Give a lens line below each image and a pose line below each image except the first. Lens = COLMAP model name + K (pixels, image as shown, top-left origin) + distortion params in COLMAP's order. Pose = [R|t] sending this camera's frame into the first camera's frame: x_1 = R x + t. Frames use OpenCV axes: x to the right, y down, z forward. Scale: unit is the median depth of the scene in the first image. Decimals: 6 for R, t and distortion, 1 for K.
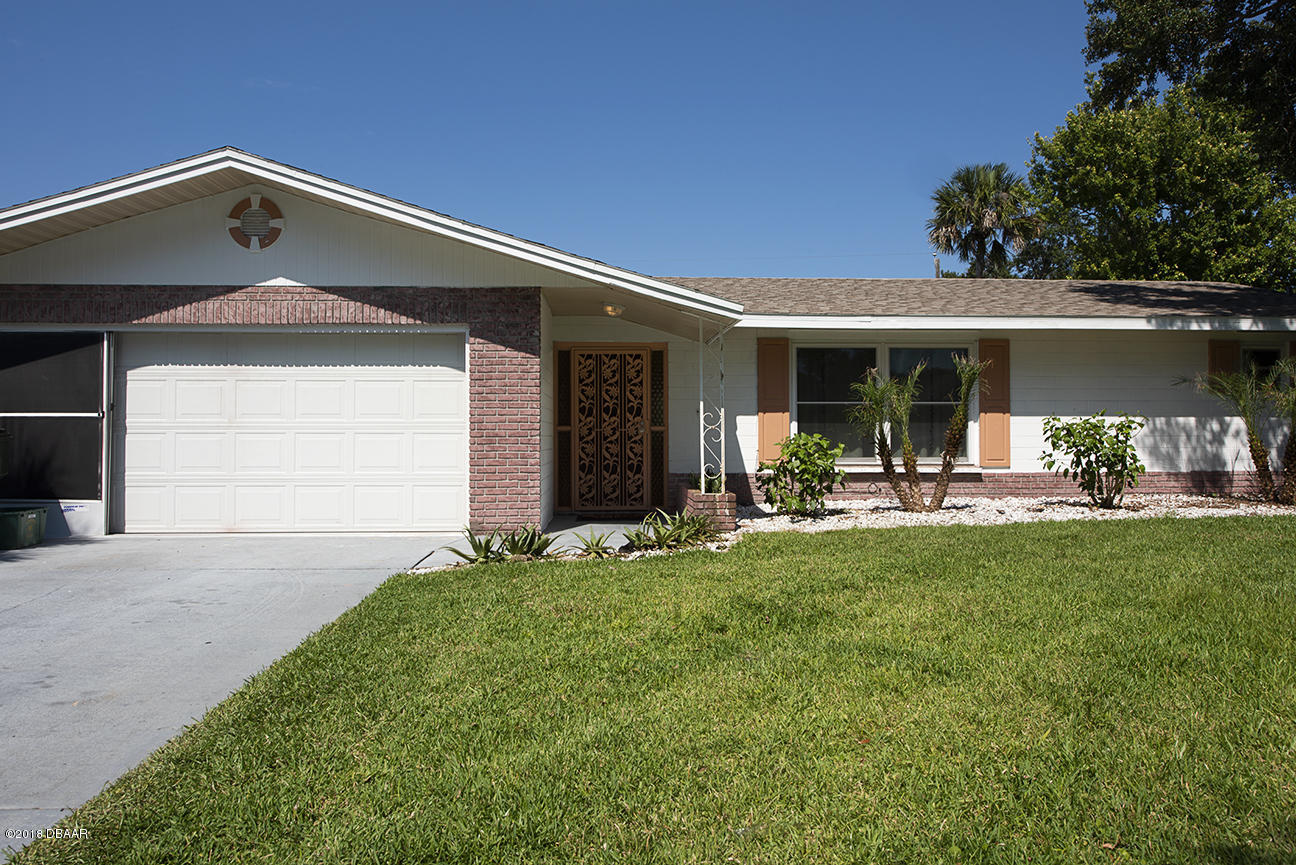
lens RADIAL K [[859.4, 0, 648.0], [0, 859.4, 432.5], [0, 0, 1]] dist [0.000298, -0.000337]
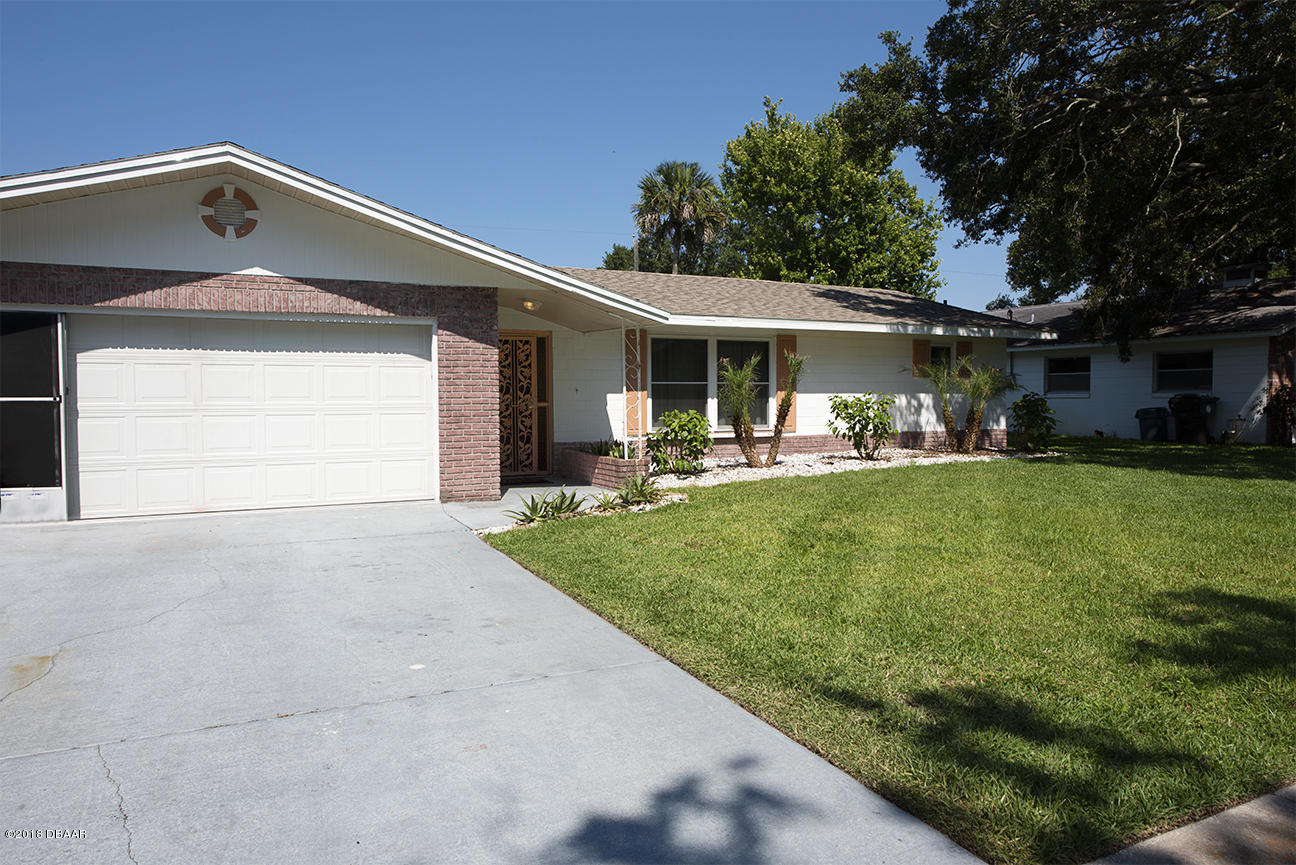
lens RADIAL K [[910.3, 0, 614.2], [0, 910.3, 433.3], [0, 0, 1]] dist [0.000462, -0.000466]
pose [[0.908807, -0.021621, 0.416656, -0.484418], [-0.000824, 0.998561, 0.053614, -0.037104], [-0.417216, -0.049068, 0.907482, -0.191764]]
